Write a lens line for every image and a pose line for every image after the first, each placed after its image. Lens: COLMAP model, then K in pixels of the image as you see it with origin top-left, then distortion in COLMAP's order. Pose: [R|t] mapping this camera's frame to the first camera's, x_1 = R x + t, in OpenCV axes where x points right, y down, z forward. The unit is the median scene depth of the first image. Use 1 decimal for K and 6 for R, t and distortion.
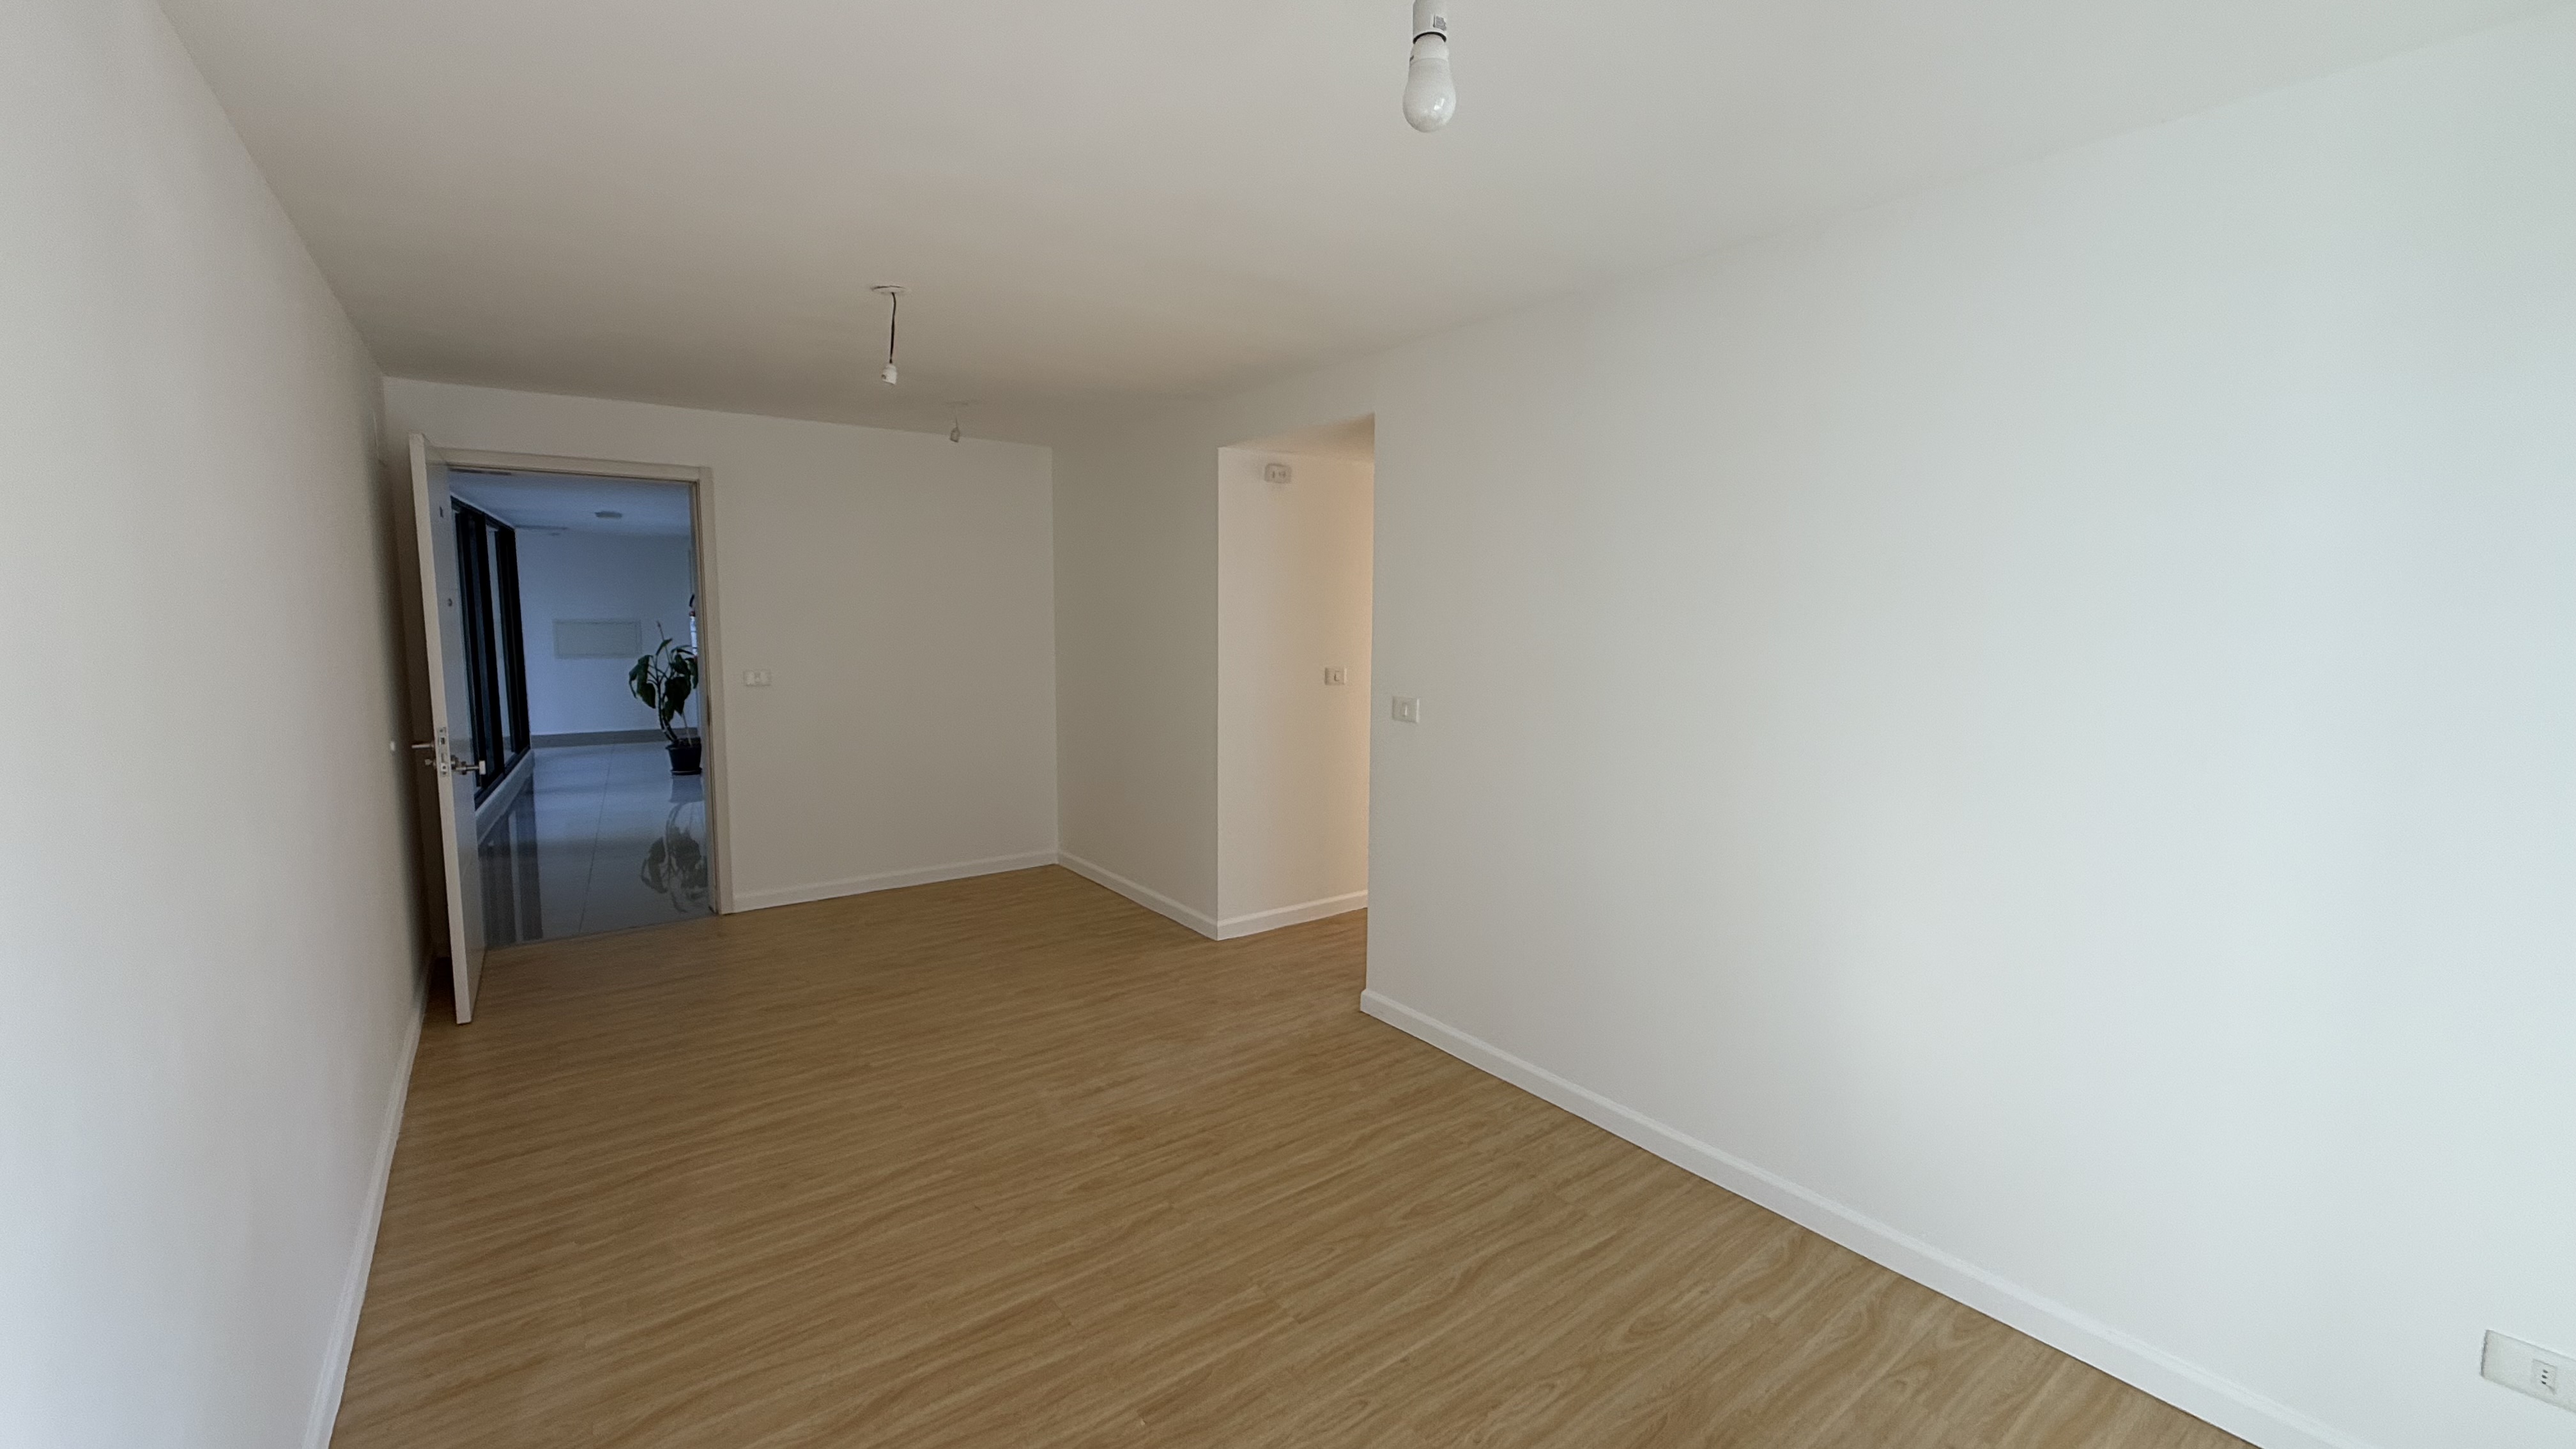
lens RADIAL K [[1031.2, 0, 1288.0], [0, 1031.2, 724.5], [0, 0, 1]] dist [-0.003058, -0.000472]
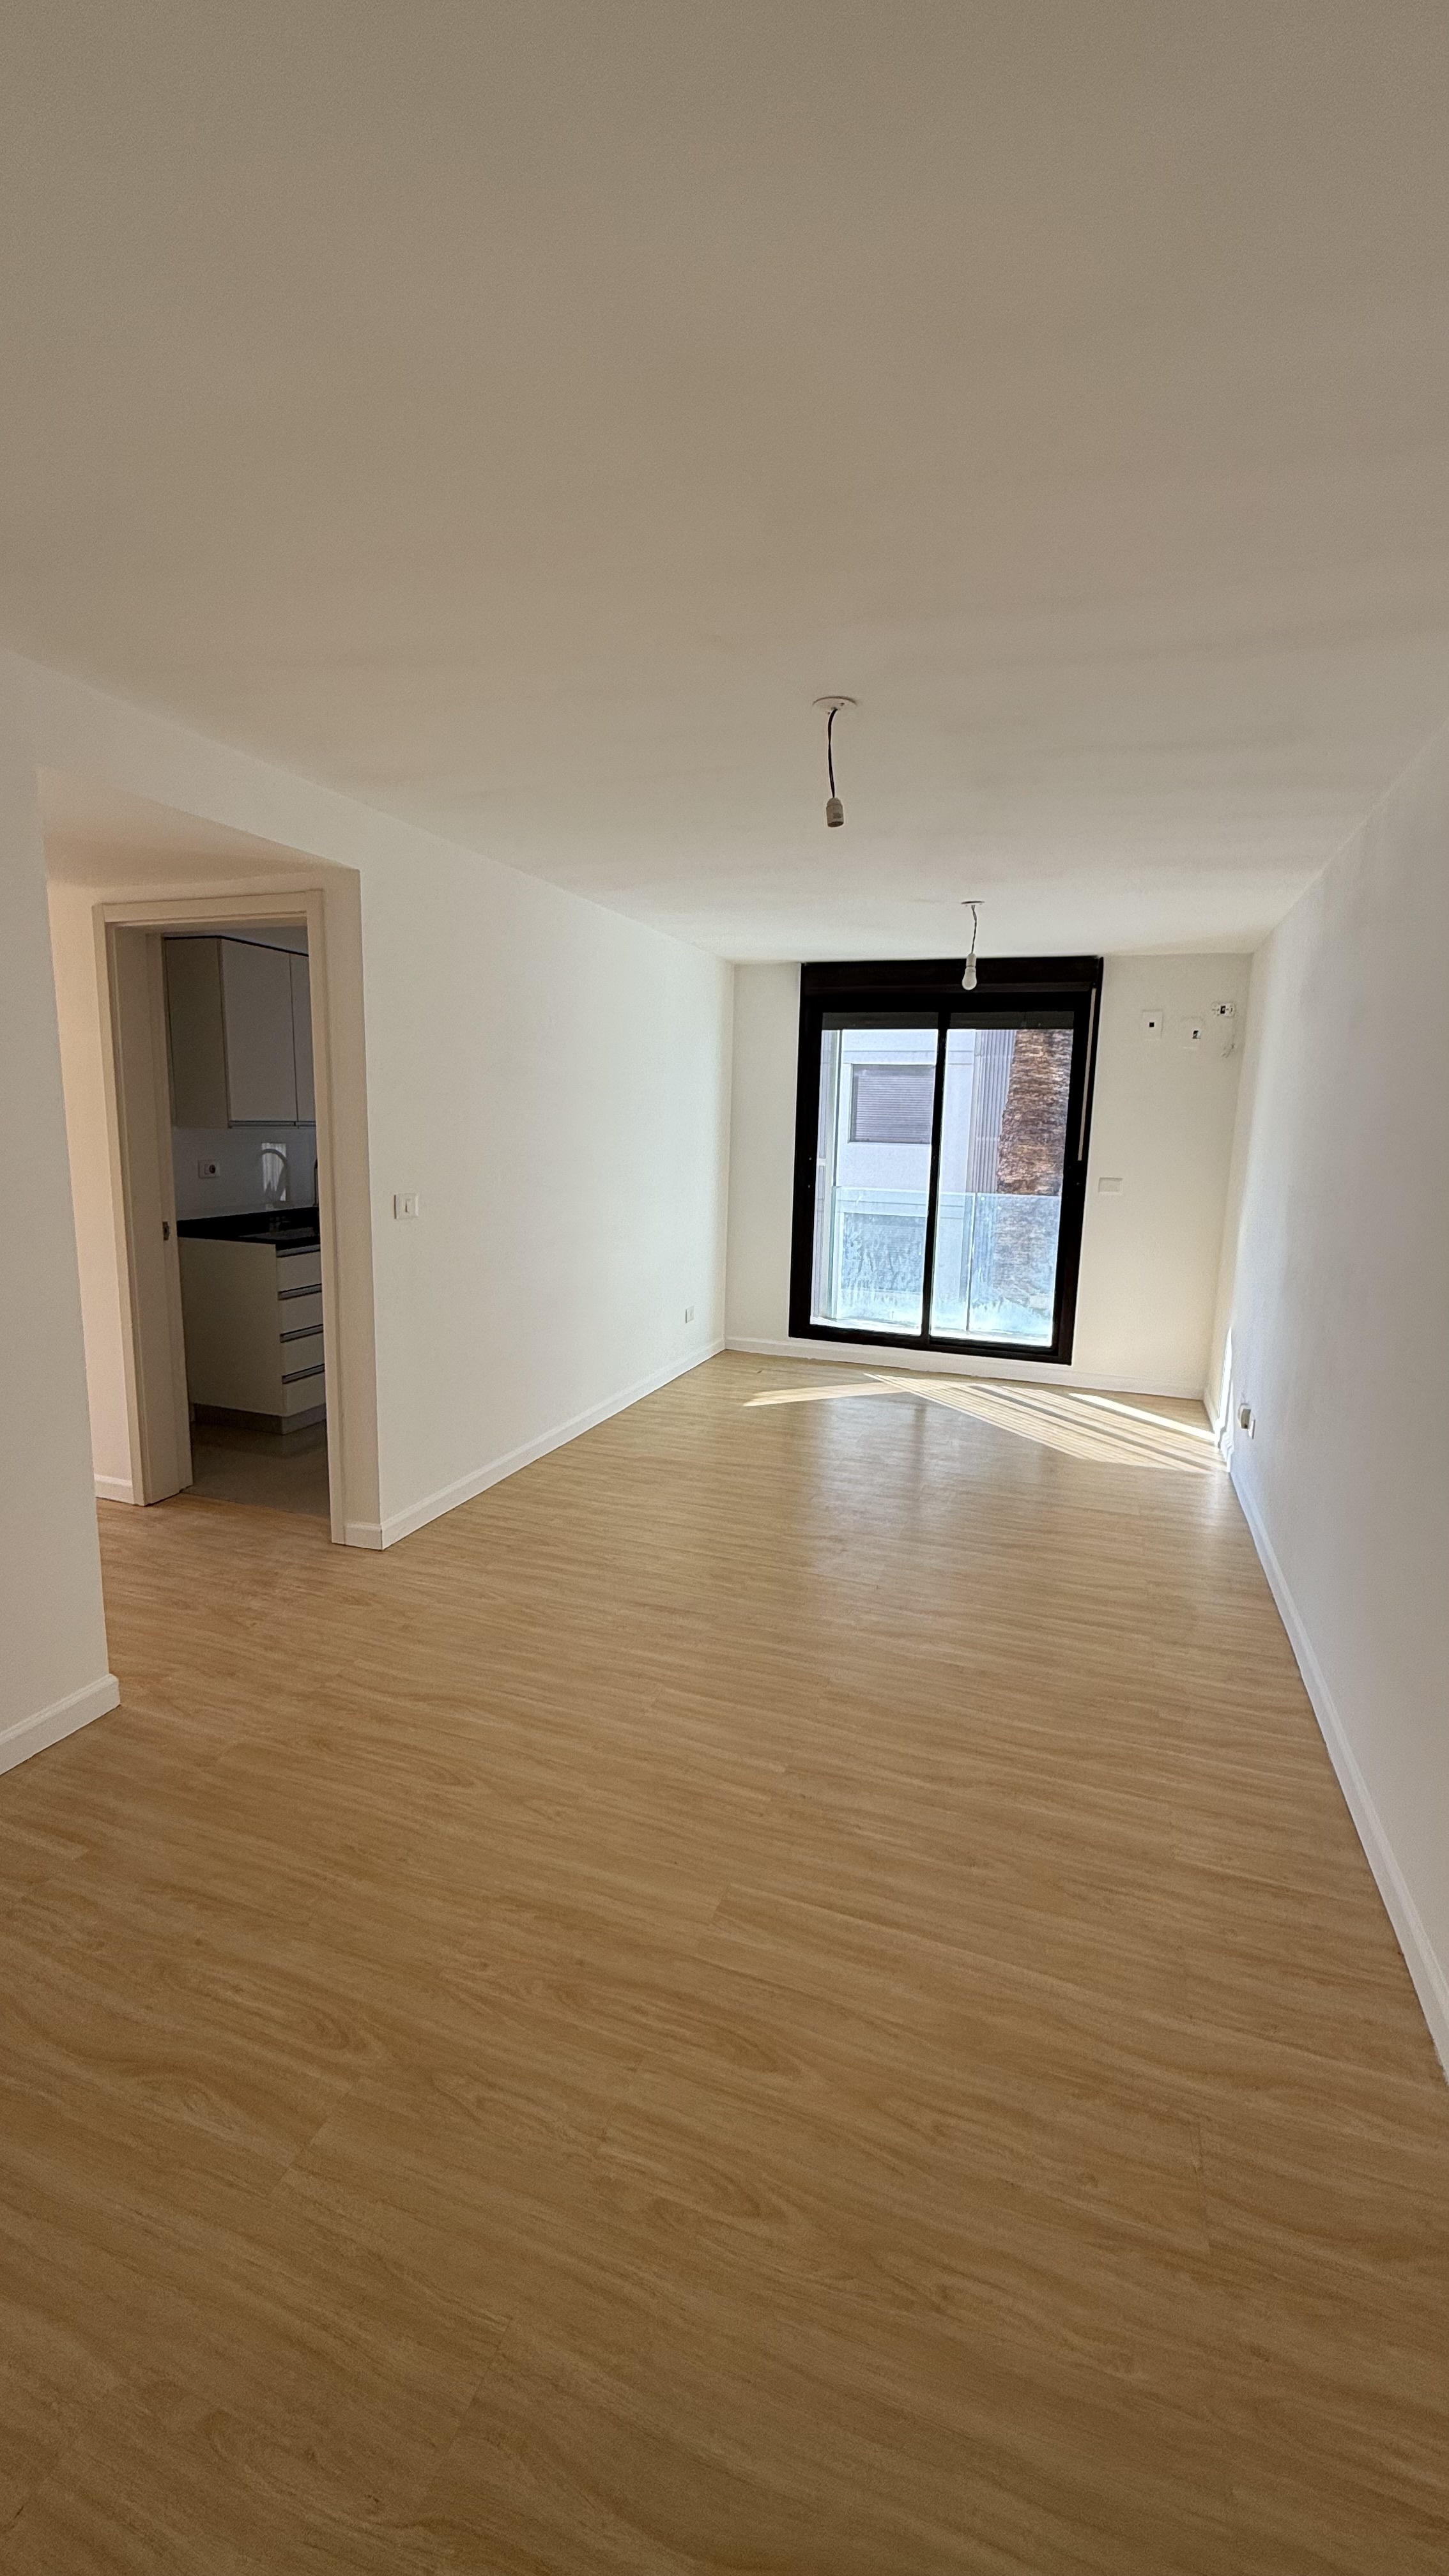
lens RADIAL K [[1031.2, 0, 724.5], [0, 1031.2, 1288.0], [0, 0, 1]] dist [-0.003058, -0.000472]
pose [[-0.550809, -0.160047, 0.819142, -0.928054], [0.063014, 0.970667, 0.232024, -0.156828], [-0.832249, 0.179418, -0.524567, 1.379884]]
